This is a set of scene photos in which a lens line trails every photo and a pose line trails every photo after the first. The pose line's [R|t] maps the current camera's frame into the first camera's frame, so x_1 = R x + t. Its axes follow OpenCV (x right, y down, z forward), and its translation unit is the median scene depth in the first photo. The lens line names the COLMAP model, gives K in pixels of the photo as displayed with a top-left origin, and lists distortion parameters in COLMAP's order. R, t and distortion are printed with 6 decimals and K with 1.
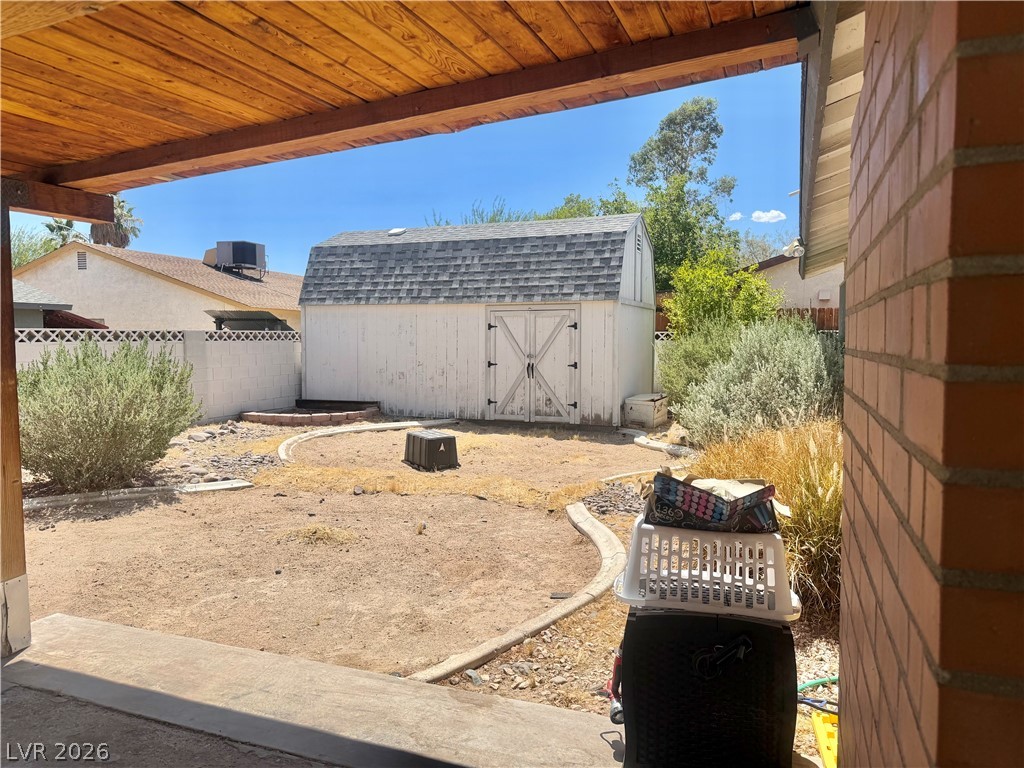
lens RADIAL K [[706.9, 0, 511.8], [0, 706.9, 363.7], [0, 0, 1]] dist [0.207847, -0.291430]
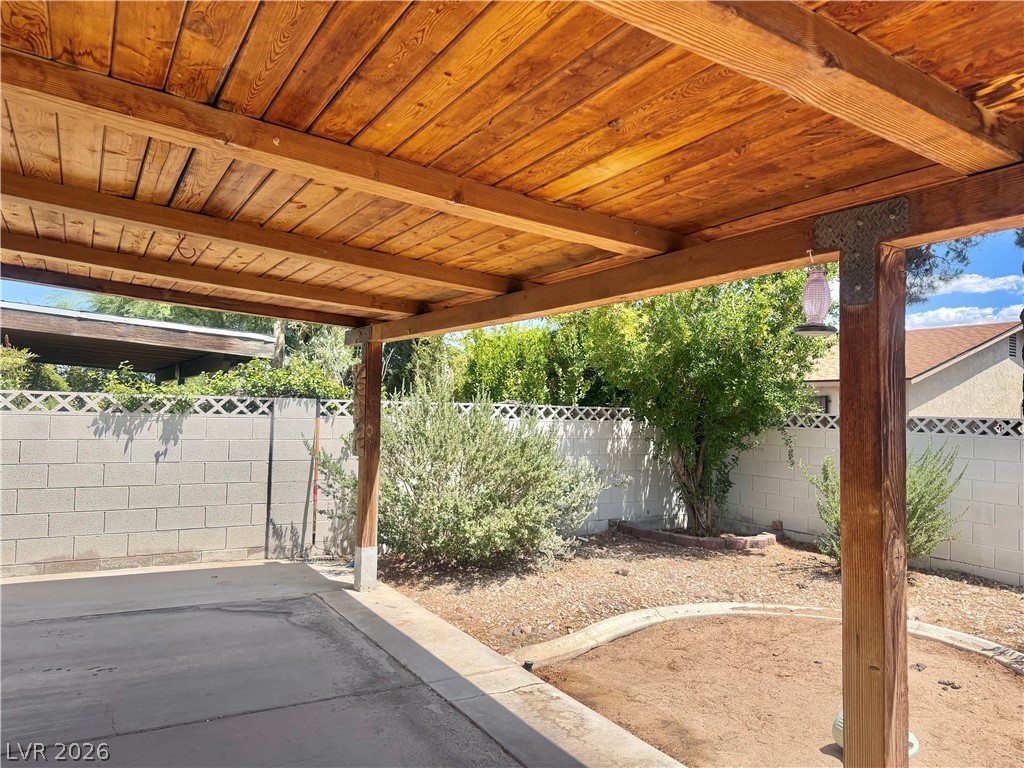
lens RADIAL K [[733.2, 0, 512.4], [0, 733.2, 354.3], [0, 0, 1]] dist [-0.002152, -0.002319]
pose [[-0.605631, -0.072352, -0.792449, 0.020345], [-0.057710, 0.997229, -0.046943, -0.040391], [0.793650, 0.017302, -0.608129, 0.730542]]
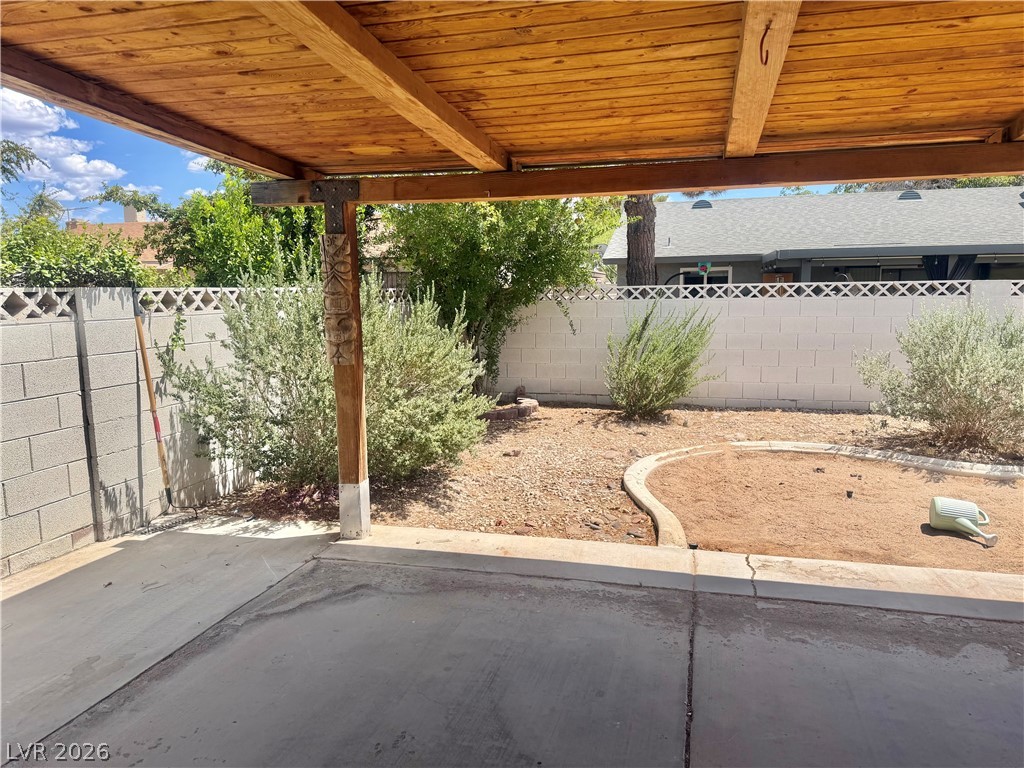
lens RADIAL K [[733.9, 0, 512.3], [0, 733.9, 401.6], [0, 0, 1]] dist [0.040833, -0.039038]
pose [[0.124508, 0.152817, -0.980380, 0.087603], [-0.026291, 0.988230, 0.150701, -0.010330], [0.991870, 0.007012, 0.127060, -0.056554]]
